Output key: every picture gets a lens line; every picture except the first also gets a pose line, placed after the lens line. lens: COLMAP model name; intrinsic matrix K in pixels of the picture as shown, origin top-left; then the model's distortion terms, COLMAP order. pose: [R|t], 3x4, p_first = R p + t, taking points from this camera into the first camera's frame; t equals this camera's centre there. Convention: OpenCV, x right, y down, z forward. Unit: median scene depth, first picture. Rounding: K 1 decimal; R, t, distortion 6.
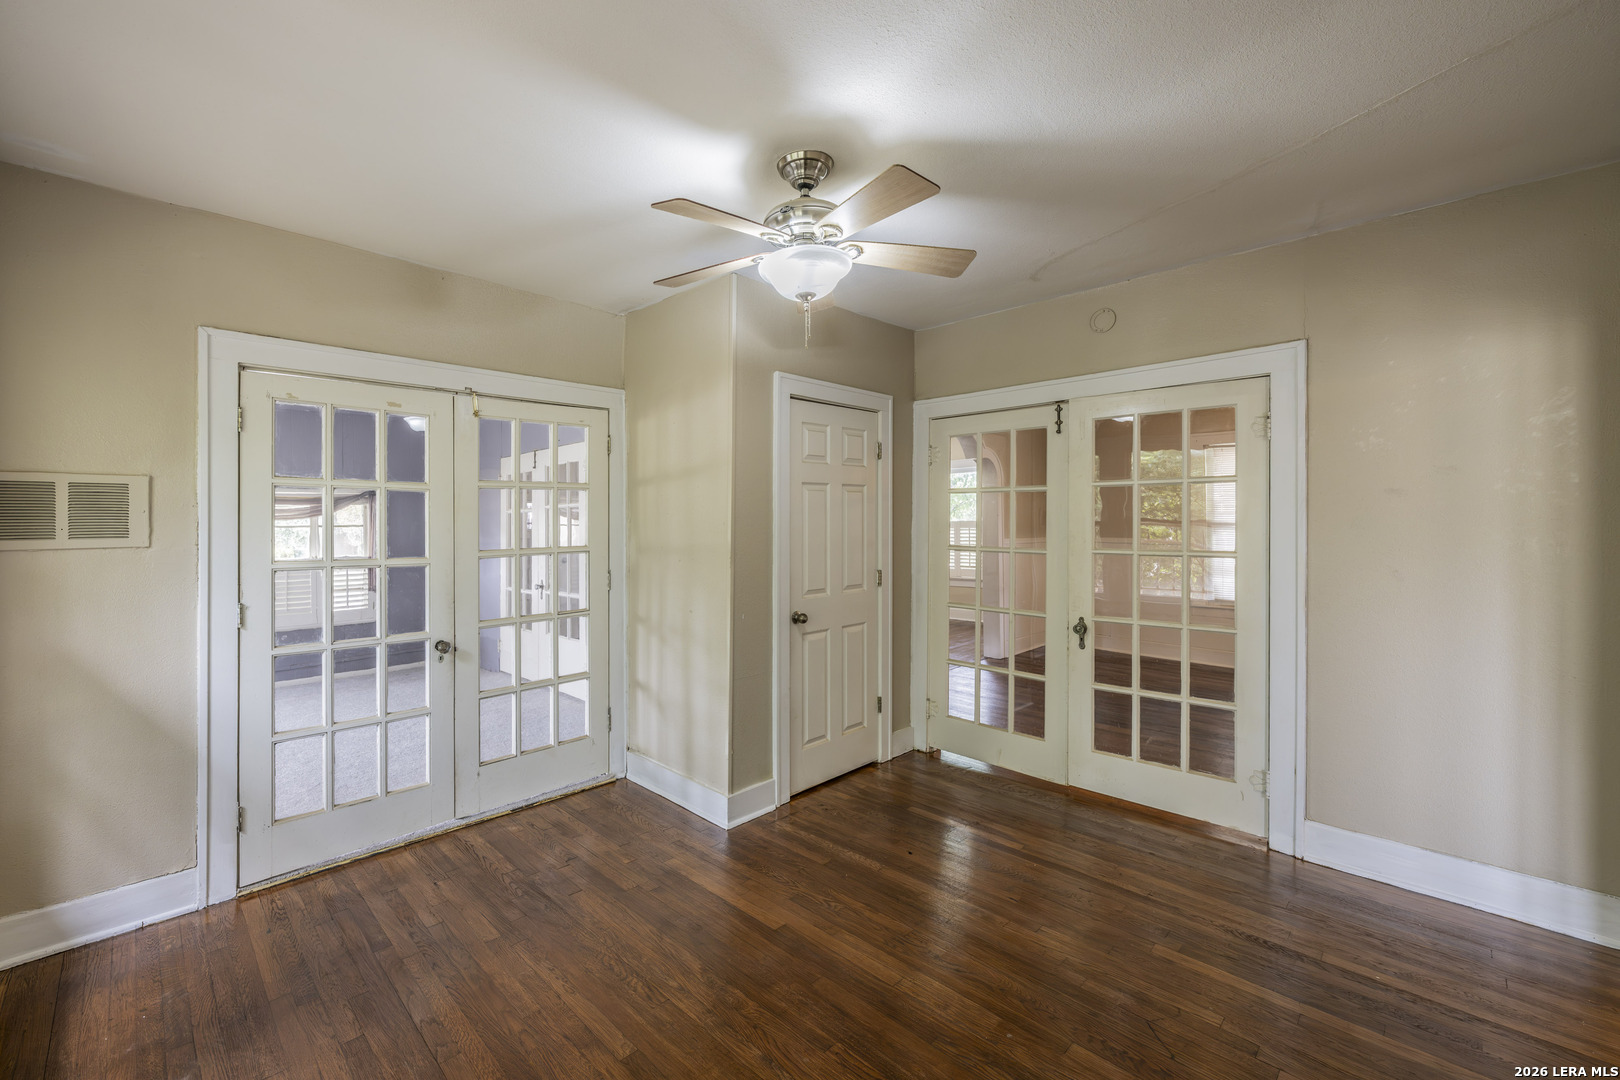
lens RADIAL K [[586.0, 0, 808.2], [0, 586.0, 520.8], [0, 0, 1]] dist [-0.001657, -0.000175]
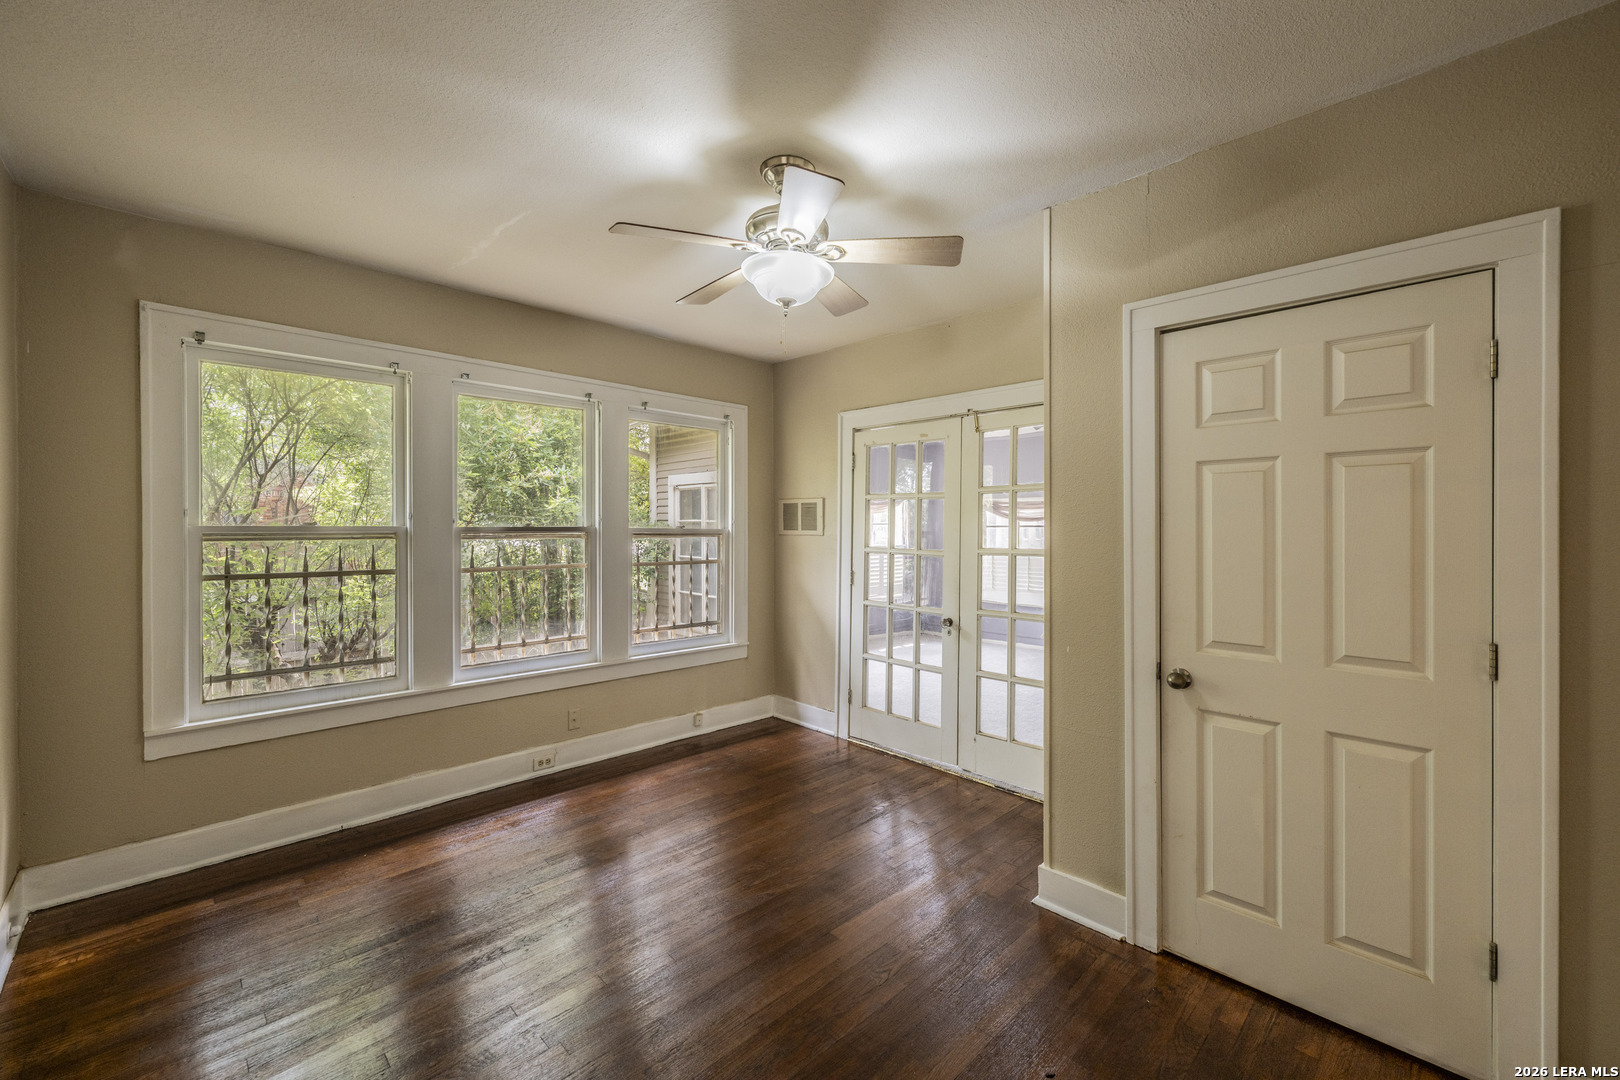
lens RADIAL K [[646.9, 0, 813.6], [0, 646.9, 531.7], [0, 0, 1]] dist [-0.000736, 0.000043]
pose [[0.049994, 0.017426, -0.998597, 0.738524], [-0.002976, 0.999846, 0.017299, -0.002871], [0.998745, 0.002107, 0.050038, 0.650196]]
